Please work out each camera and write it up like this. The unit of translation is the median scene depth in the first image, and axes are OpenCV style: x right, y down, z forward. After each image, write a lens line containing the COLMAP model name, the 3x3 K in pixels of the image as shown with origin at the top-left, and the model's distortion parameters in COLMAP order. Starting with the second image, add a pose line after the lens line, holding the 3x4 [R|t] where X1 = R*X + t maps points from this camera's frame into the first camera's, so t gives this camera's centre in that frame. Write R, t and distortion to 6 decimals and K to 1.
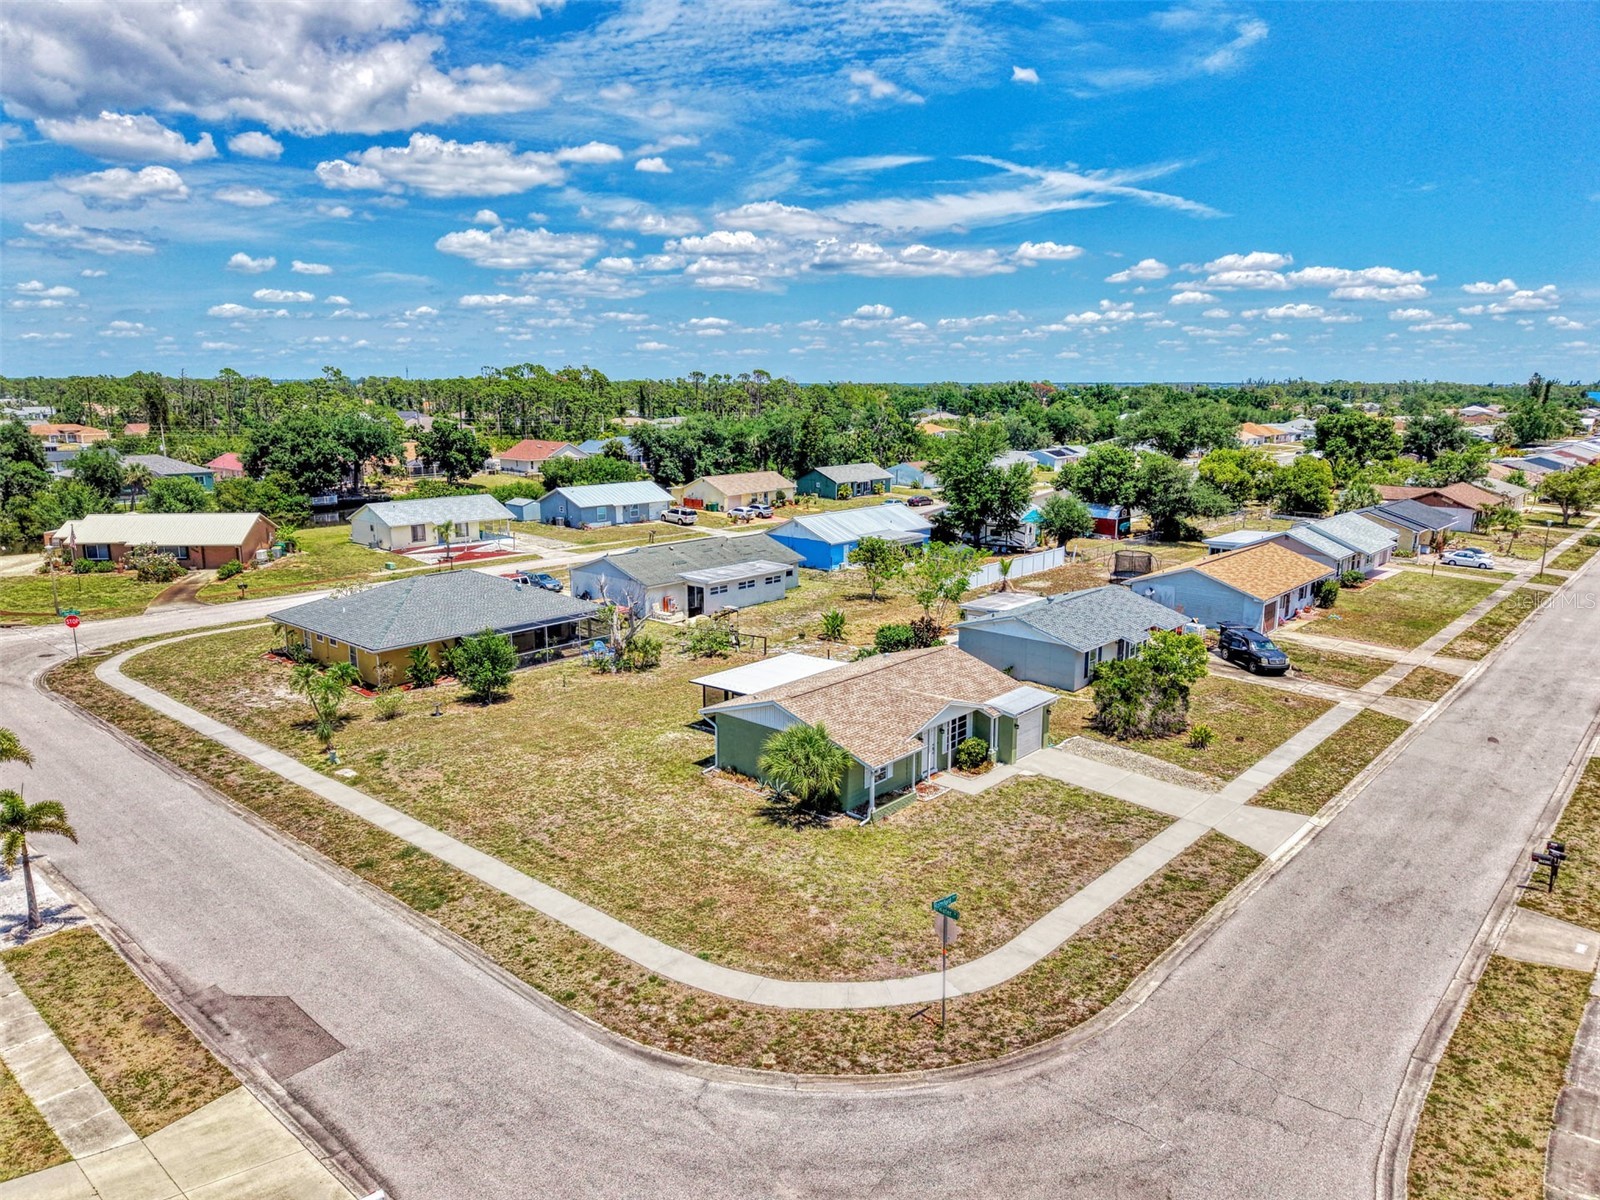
lens RADIAL K [[1073.9, 0, 804.2], [0, 1073.9, 617.9], [0, 0, 1]] dist [0.022534, -0.020098]
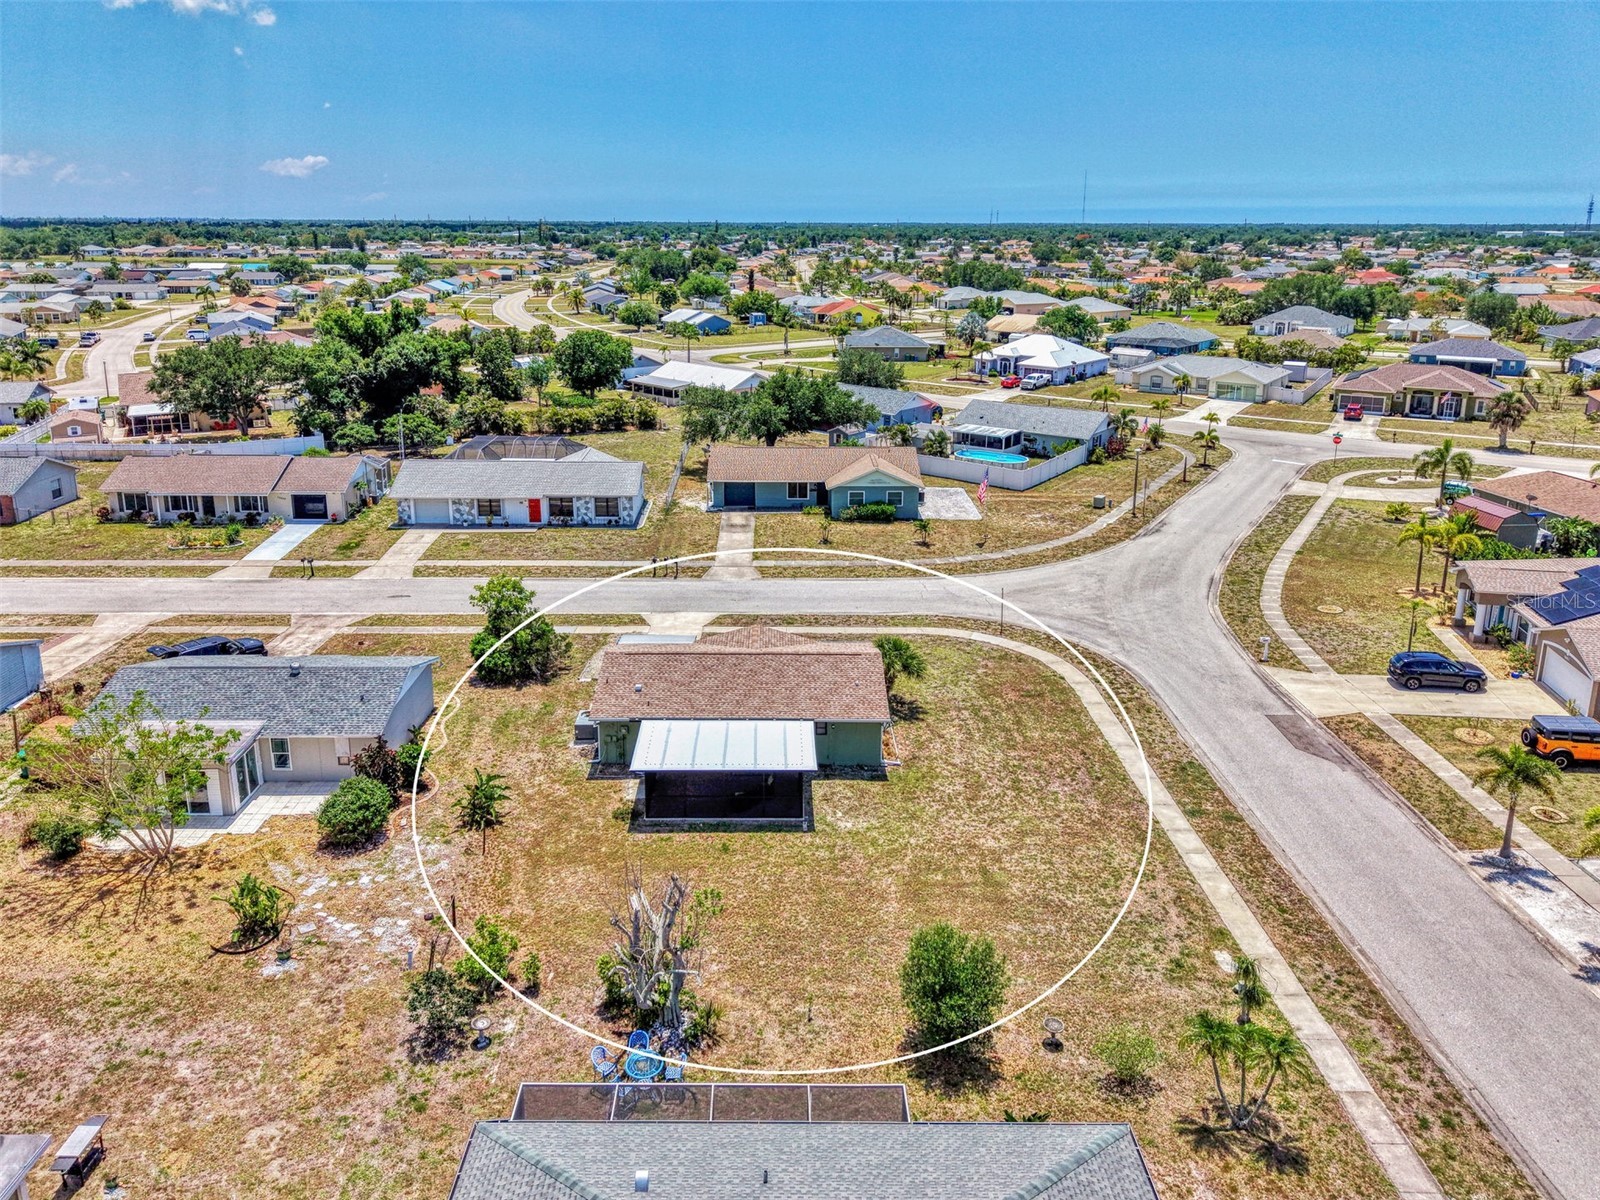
lens RADIAL K [[1091.3, 0, 781.9], [0, 1091.3, 549.6], [0, 0, 1]] dist [0.057492, -0.048498]
pose [[-0.663974, -0.220656, 0.714457, -0.765097], [0.153929, 0.894672, 0.419367, -0.525058], [-0.731741, 0.388424, -0.560073, 1.678169]]
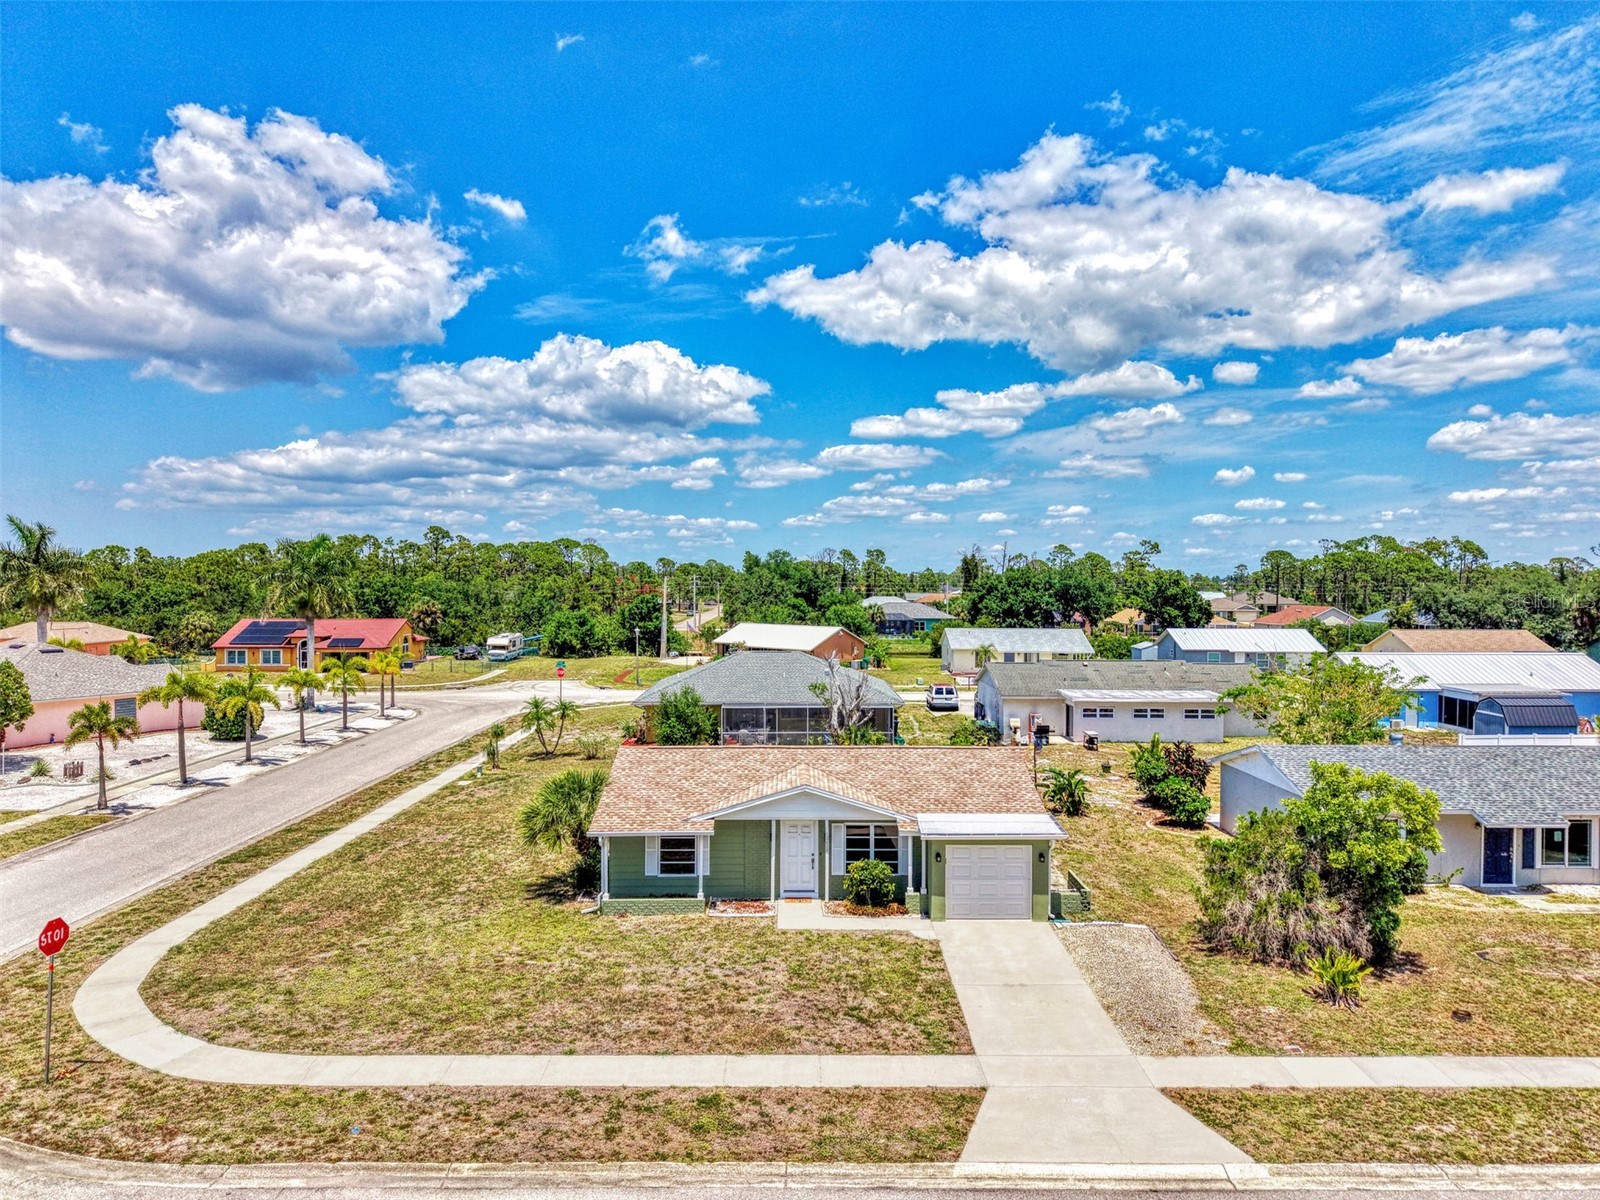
lens RADIAL K [[1068.0, 0, 803.1], [0, 1068.0, 615.4], [0, 0, 1]] dist [0.019514, -0.015890]
pose [[0.669049, 0.023777, -0.742838, 0.650636], [-0.160484, 0.980531, -0.113157, 0.050021], [0.725685, 0.194921, 0.659839, 0.547048]]
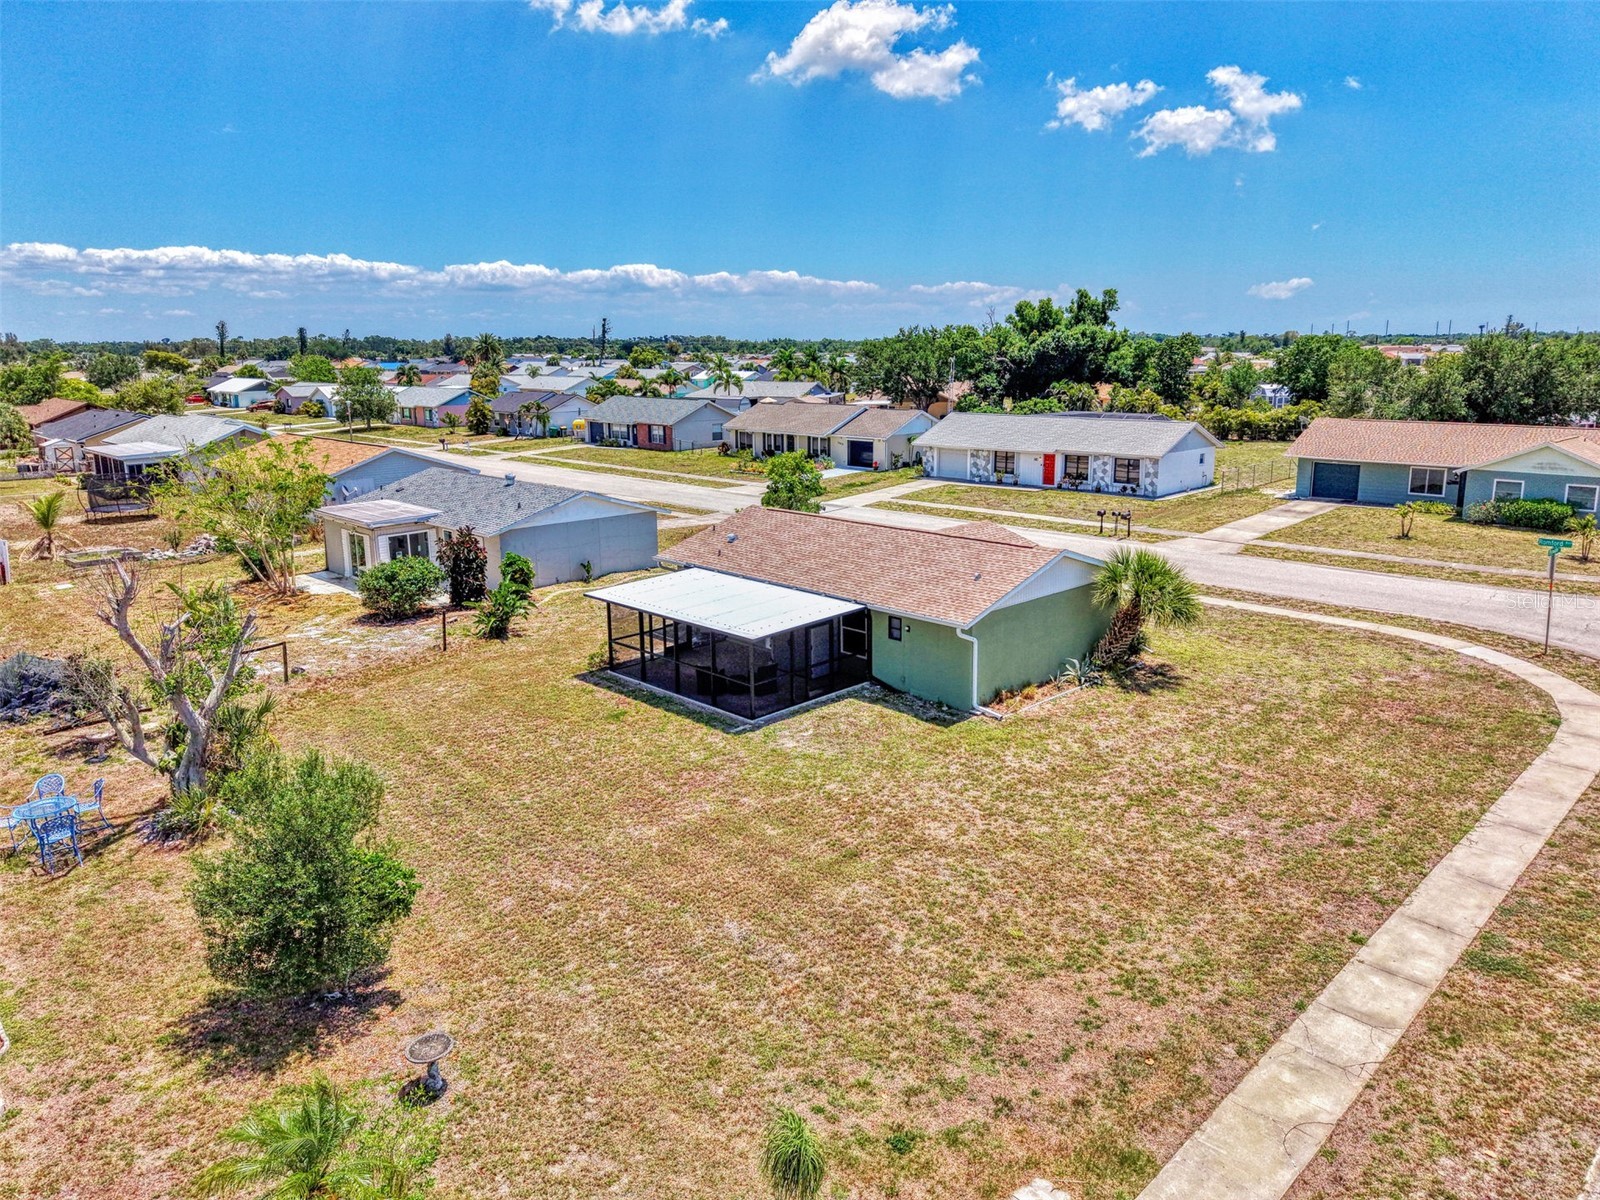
lens RADIAL K [[1073.9, 0, 804.2], [0, 1073.9, 617.9], [0, 0, 1]] dist [0.022534, -0.020098]
pose [[0.070887, -0.249609, 0.965749, -0.701030], [0.222860, 0.947674, 0.228579, -0.071764], [-0.972270, 0.199023, 0.122805, 1.077106]]
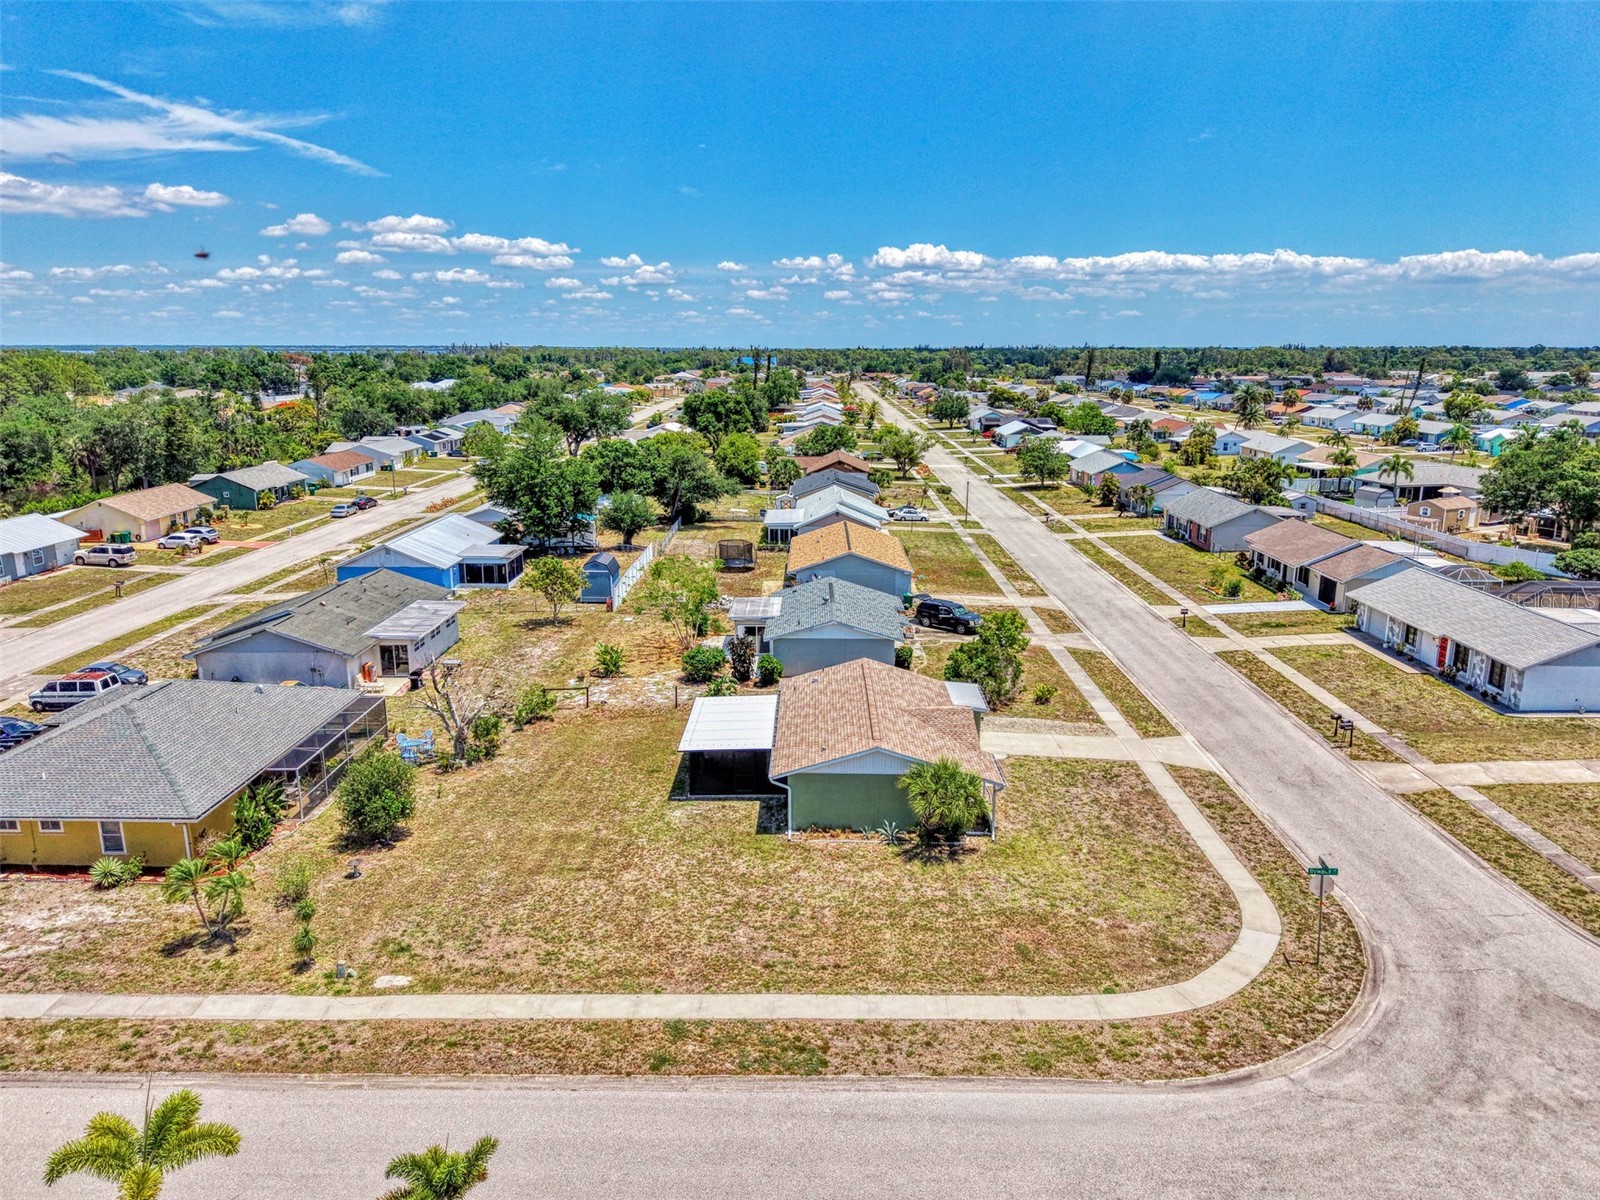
lens RADIAL K [[1073.9, 0, 804.2], [0, 1073.9, 617.9], [0, 0, 1]] dist [0.022534, -0.020098]
pose [[0.759253, -0.162662, 0.630139, -0.690407], [0.141630, 0.986352, 0.083964, -0.135484], [-0.635197, 0.025496, 0.771929, 0.261842]]
